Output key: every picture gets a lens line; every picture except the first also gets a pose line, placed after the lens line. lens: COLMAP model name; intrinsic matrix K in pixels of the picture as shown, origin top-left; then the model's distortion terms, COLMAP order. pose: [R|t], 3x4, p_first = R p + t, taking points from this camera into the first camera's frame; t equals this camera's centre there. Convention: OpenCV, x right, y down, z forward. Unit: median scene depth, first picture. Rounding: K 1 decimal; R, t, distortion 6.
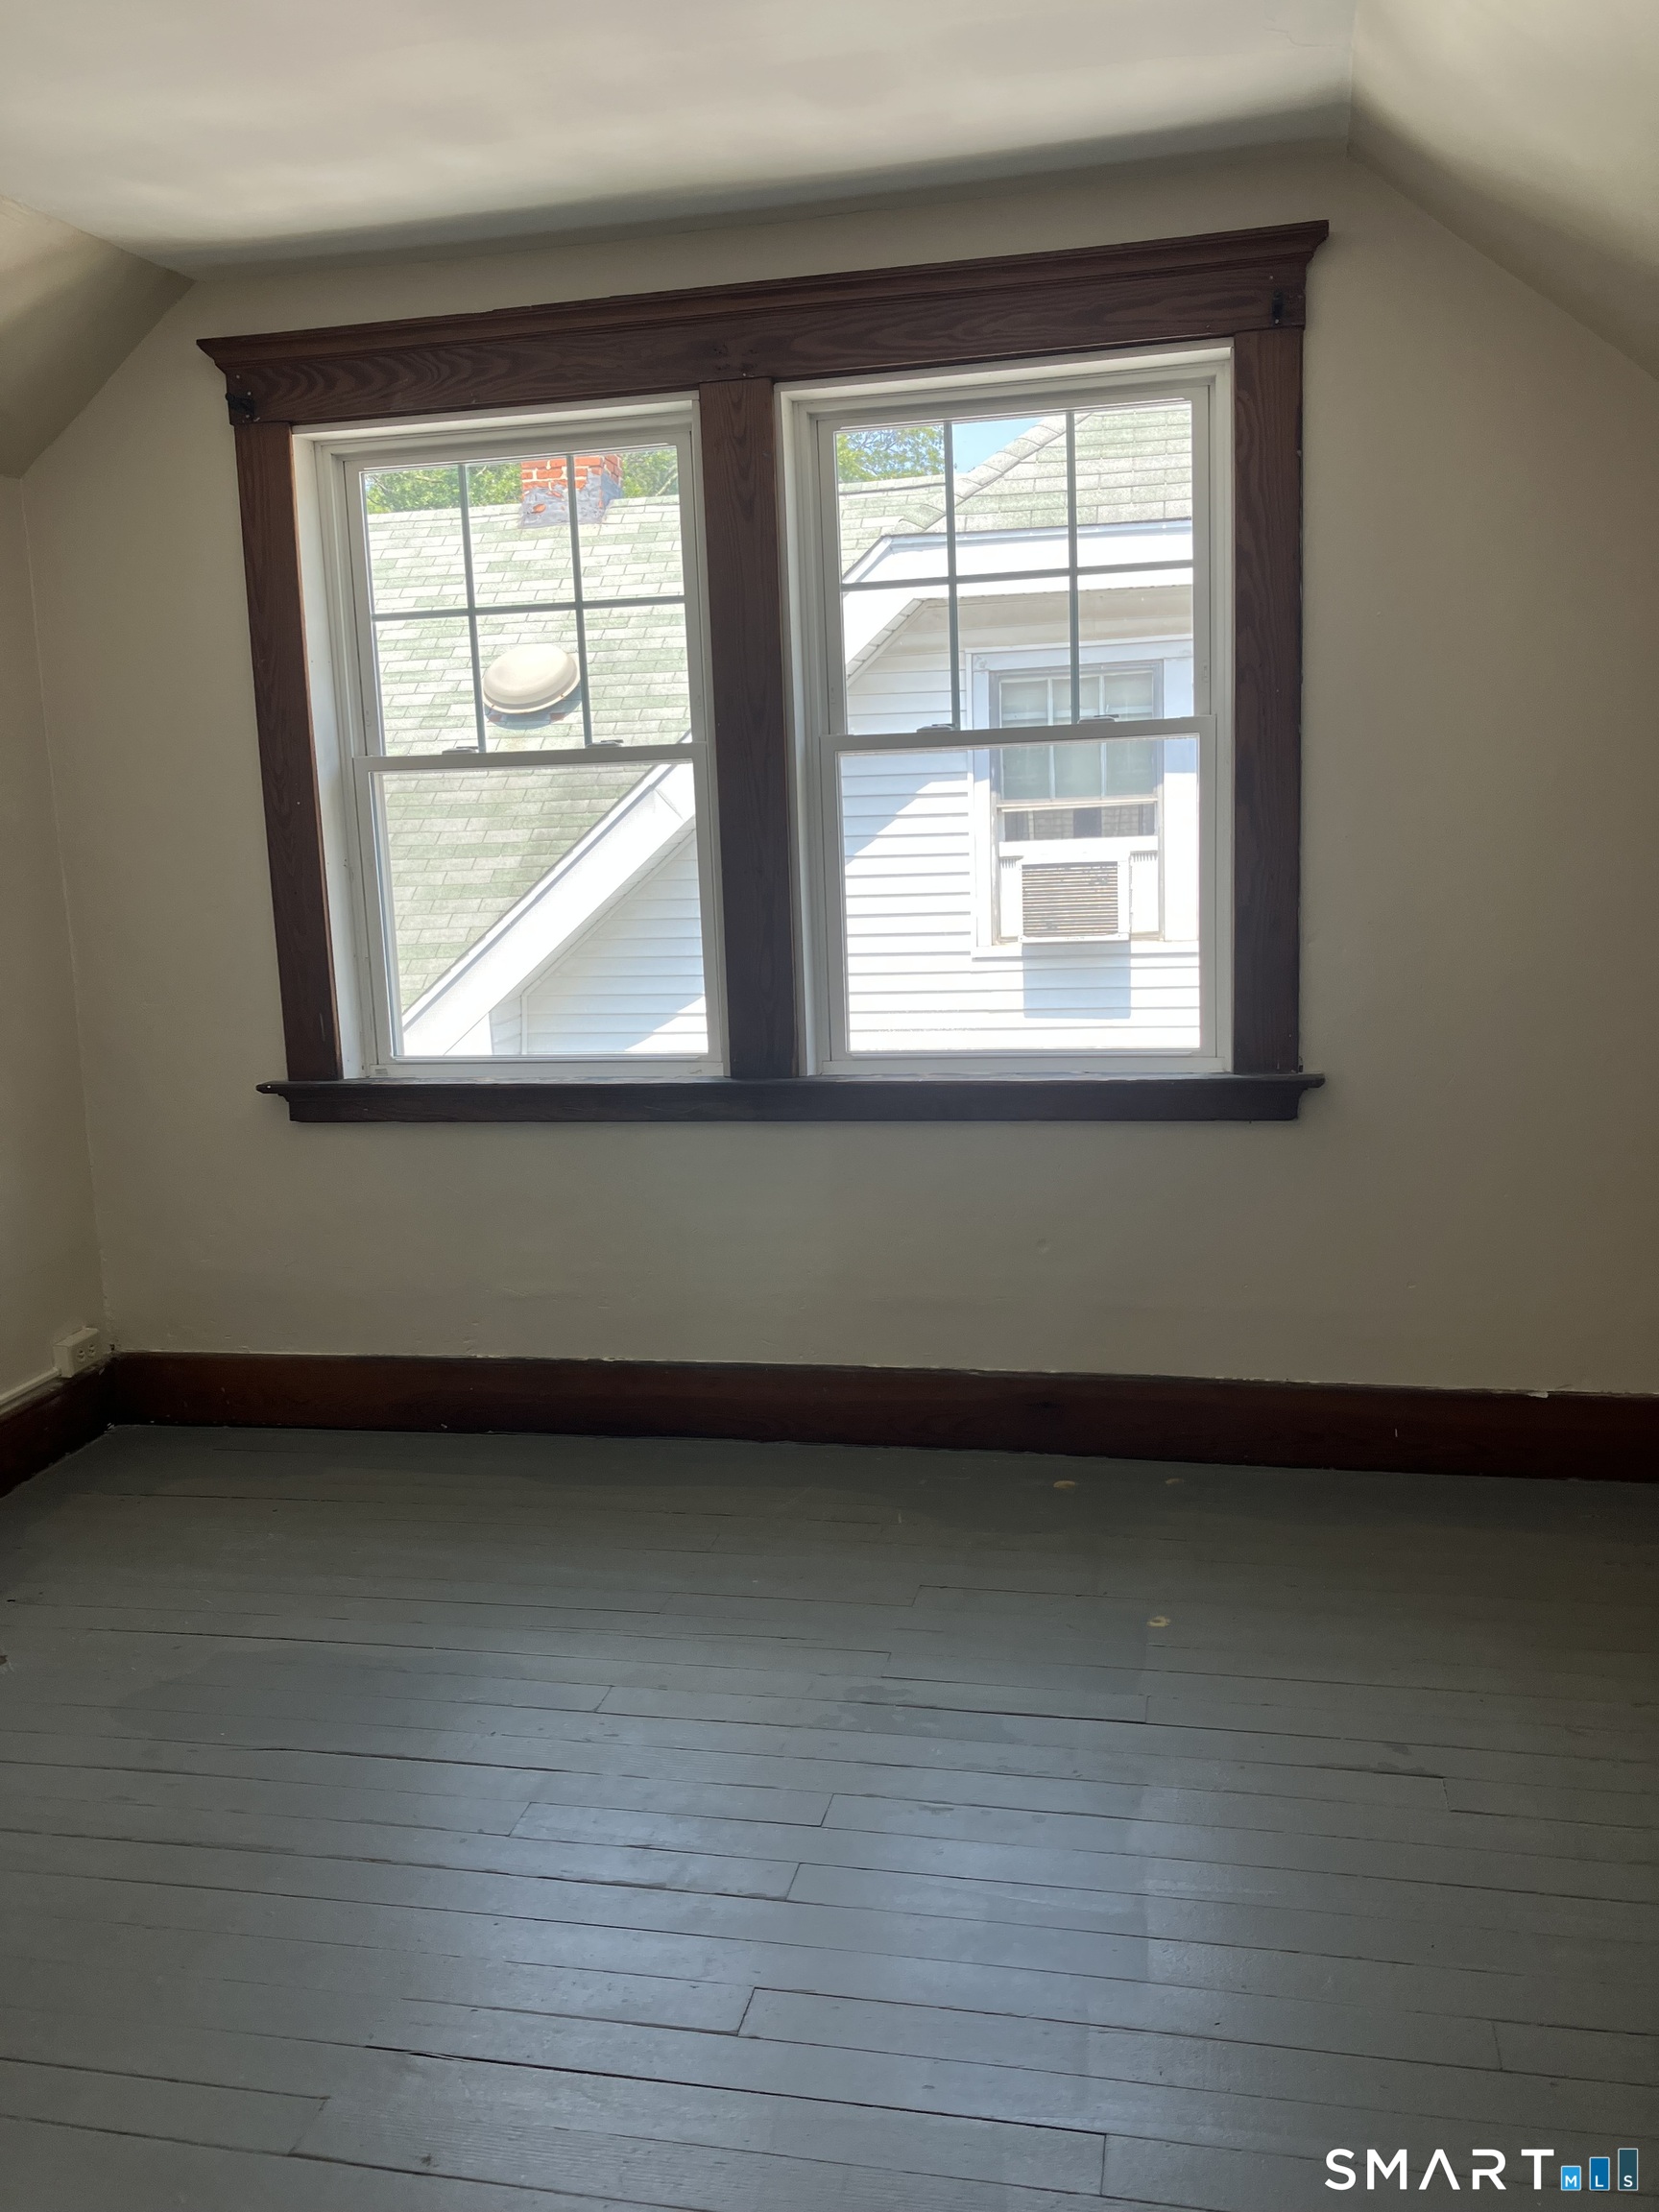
lens RADIAL K [[1682.4, 0, 829.5], [0, 1682.4, 1106.0], [0, 0, 1]] dist [-0.004495, 0.078392]
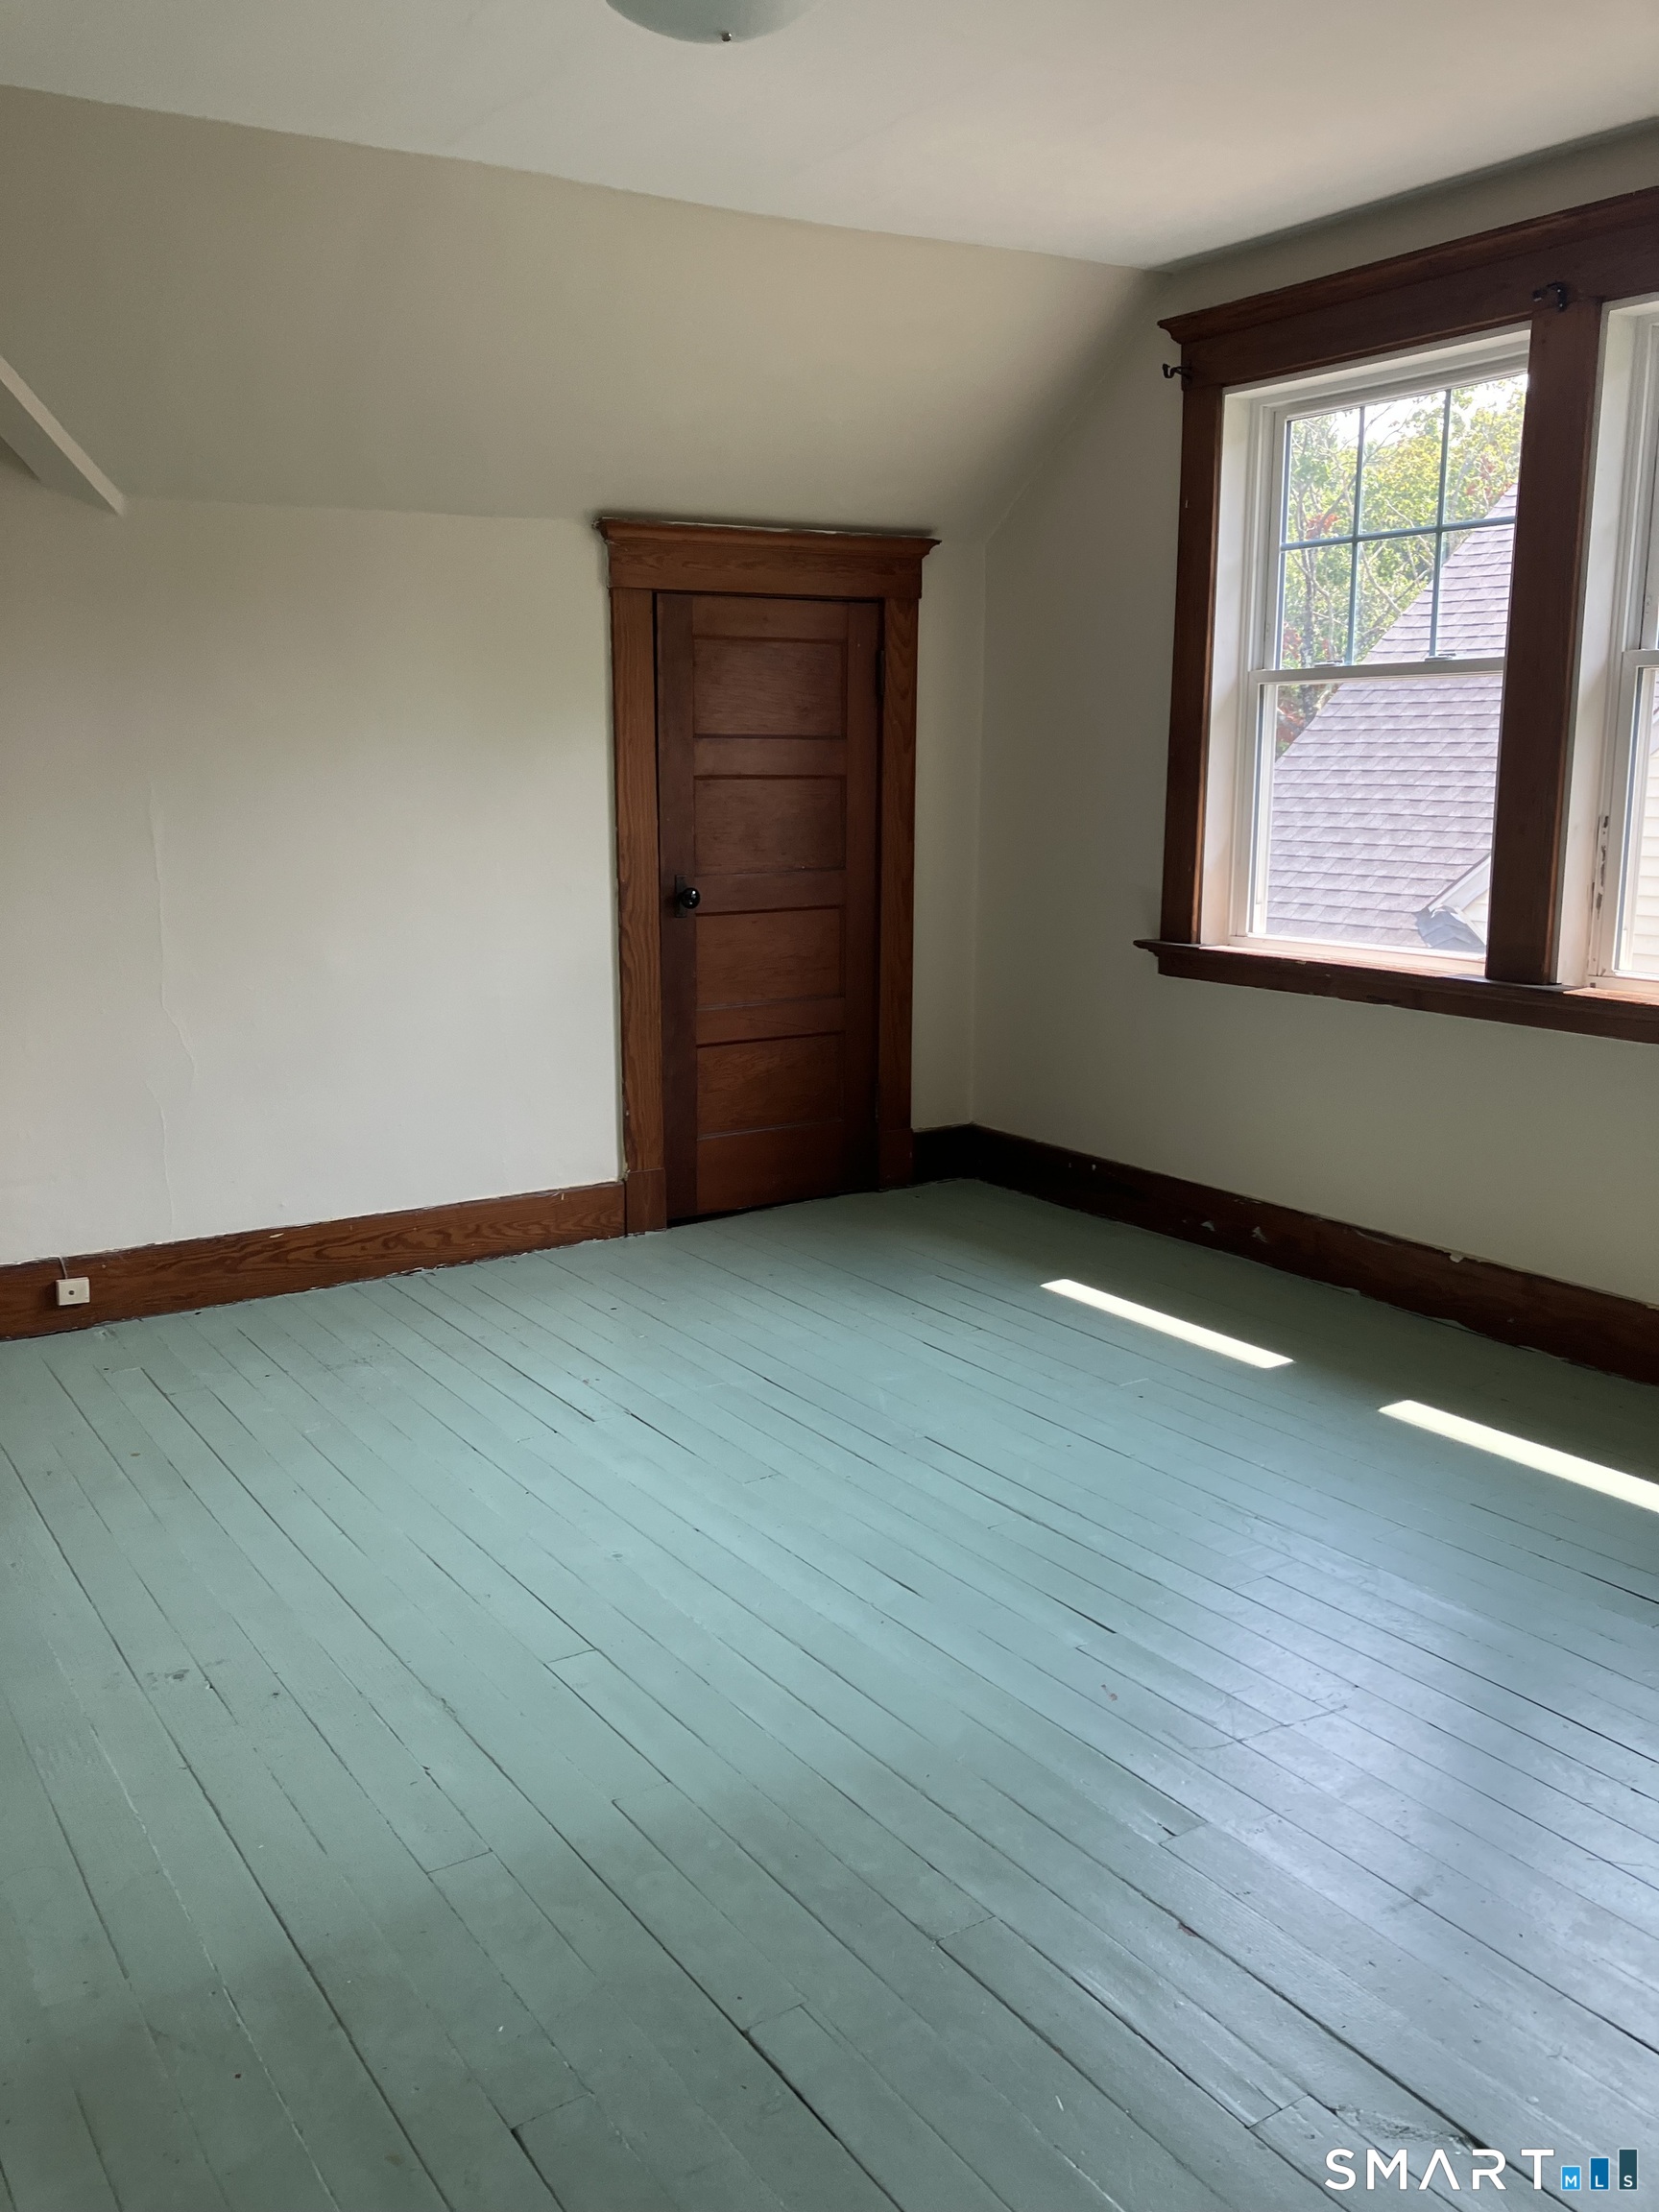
lens RADIAL K [[1682.4, 0, 829.5], [0, 1682.4, 1106.0], [0, 0, 1]] dist [-0.004495, 0.078392]
pose [[0.737895, 0.177999, -0.651020, 0.338654], [-0.138332, 0.984004, 0.112250, -0.000534], [0.660587, 0.007228, 0.750714, -0.073177]]
